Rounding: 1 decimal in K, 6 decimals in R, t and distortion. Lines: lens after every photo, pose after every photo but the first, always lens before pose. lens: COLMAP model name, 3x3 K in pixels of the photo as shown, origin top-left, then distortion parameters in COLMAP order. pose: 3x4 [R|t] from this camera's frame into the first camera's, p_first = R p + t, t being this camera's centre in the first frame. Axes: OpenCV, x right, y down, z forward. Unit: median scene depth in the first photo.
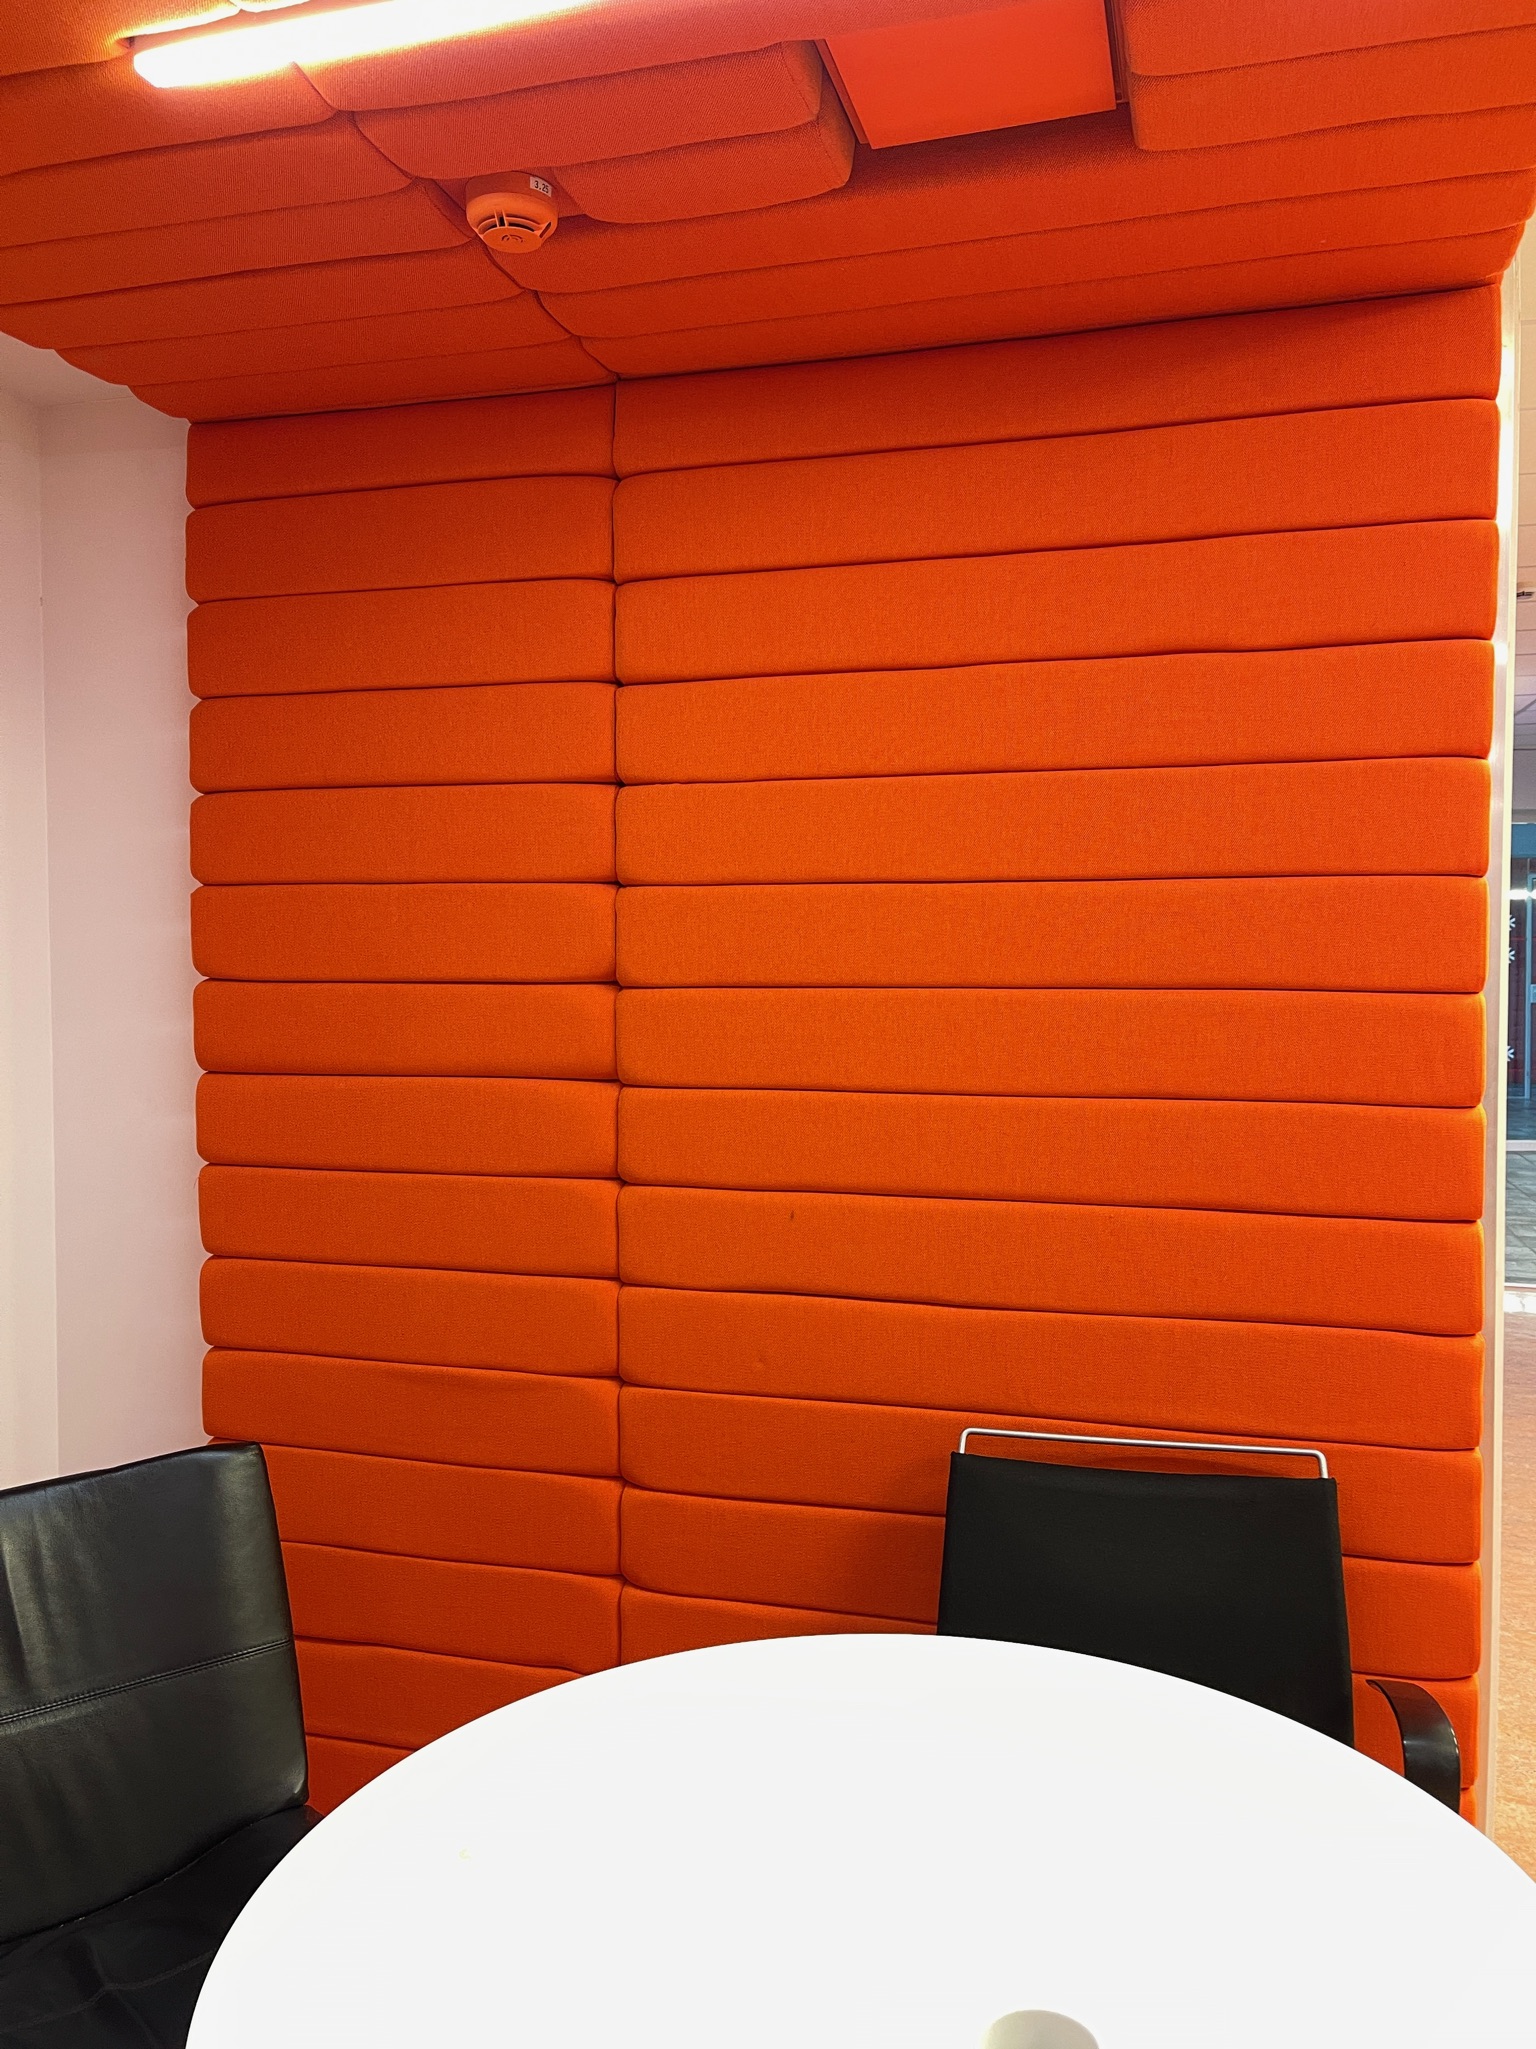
lens RADIAL K [[1554.1, 0, 756.5], [0, 1554.1, 1021.7], [0, 0, 1]] dist [0.066613, -0.099796]
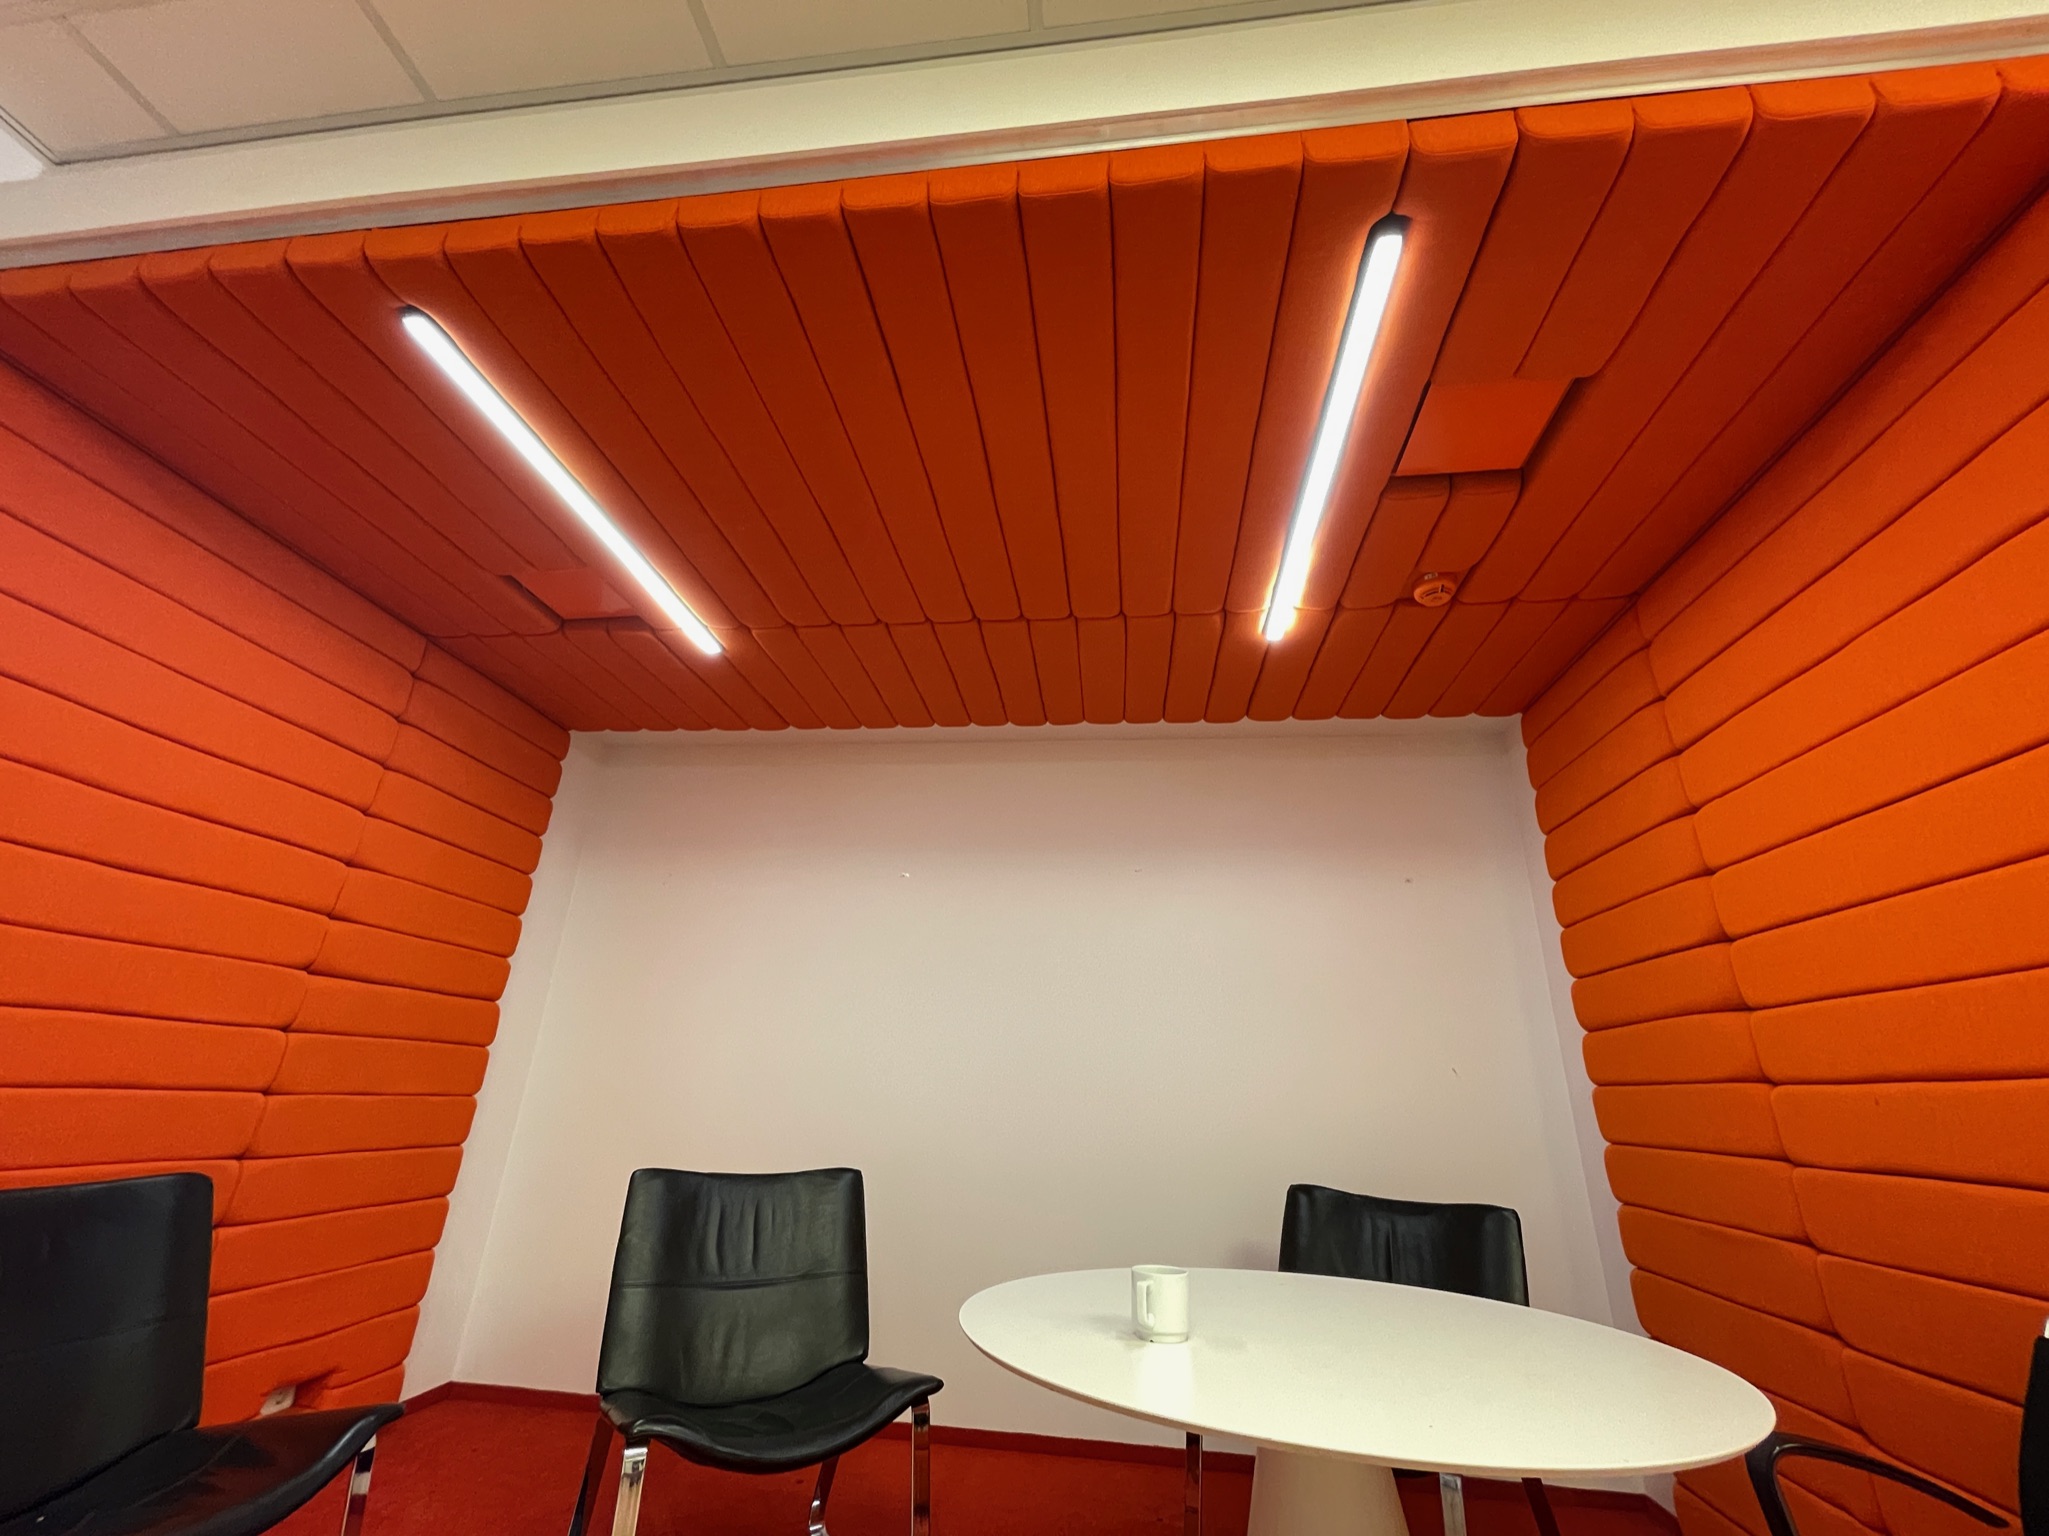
lens RADIAL K [[818.3, 0, 1028.9], [0, 818.3, 762.4], [0, 0, 1]] dist [-0.003156, -0.003515]
pose [[0.150499, -0.369023, -0.917154, 0.590943], [-0.077659, 0.920441, -0.383089, 0.172049], [0.985555, 0.128880, 0.109867, 0.242067]]
